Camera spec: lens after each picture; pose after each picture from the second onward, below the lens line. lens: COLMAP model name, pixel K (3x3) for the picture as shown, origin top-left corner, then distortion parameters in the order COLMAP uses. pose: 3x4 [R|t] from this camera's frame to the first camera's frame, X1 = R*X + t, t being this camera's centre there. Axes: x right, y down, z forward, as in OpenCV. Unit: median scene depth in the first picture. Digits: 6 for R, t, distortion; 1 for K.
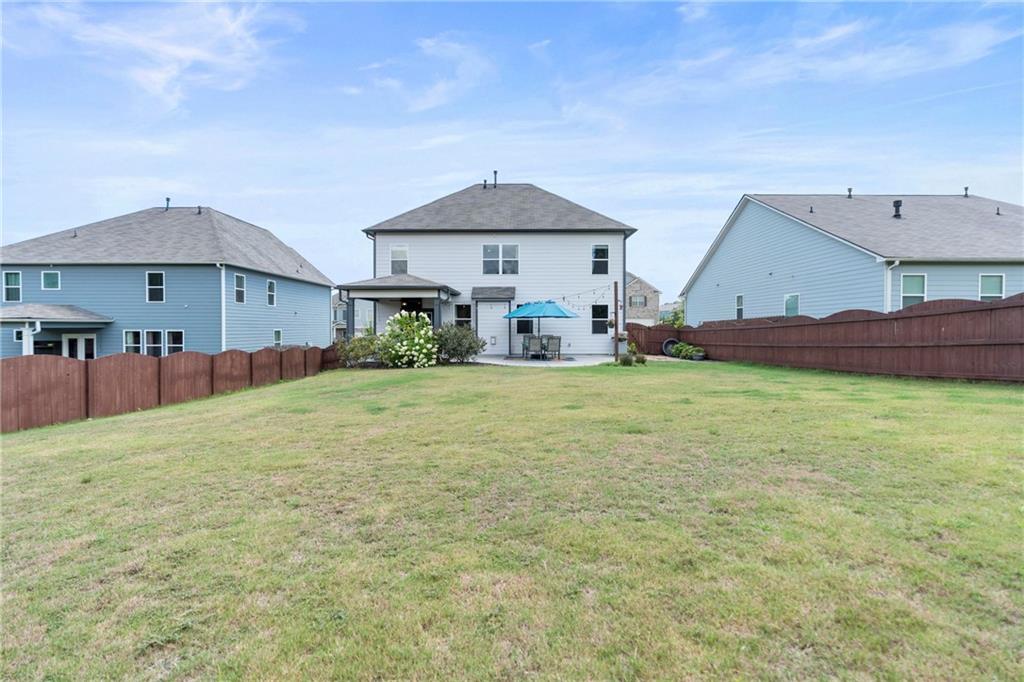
lens RADIAL K [[466.2, 0, 519.1], [0, 466.2, 323.9], [0, 0, 1]] dist [-0.009624, 0.003935]
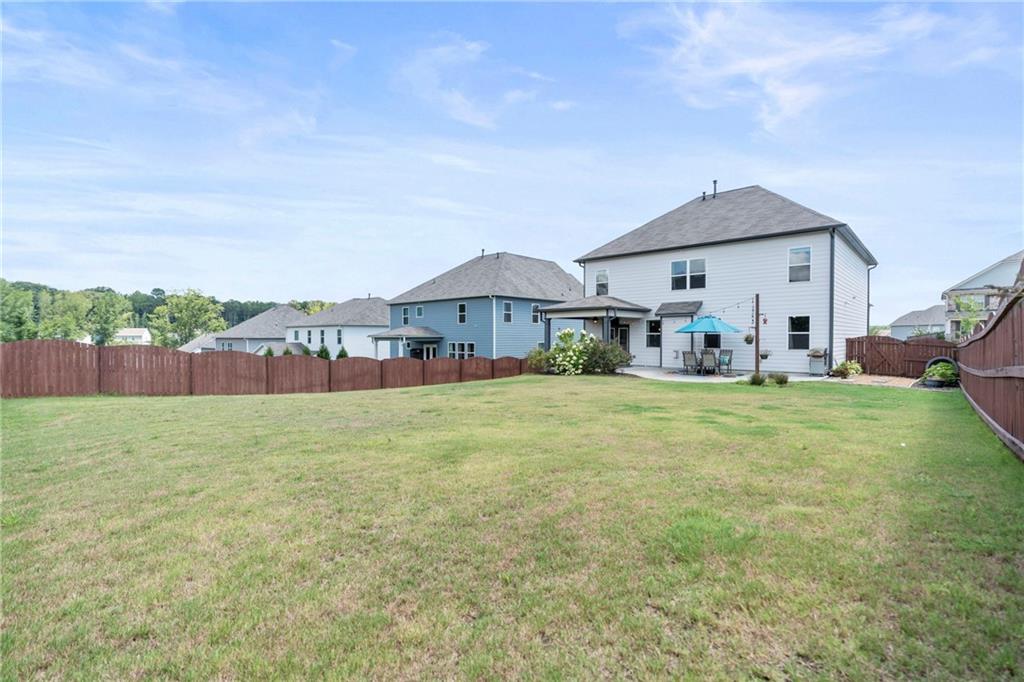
lens RADIAL K [[466.2, 0, 531.0], [0, 466.2, 347.0], [0, 0, 1]] dist [-0.009624, 0.003935]
pose [[0.757074, 0.012452, -0.653211, 0.365204], [0.004808, 0.999685, 0.024630, -0.007704], [0.653312, -0.021787, 0.756775, 0.009030]]
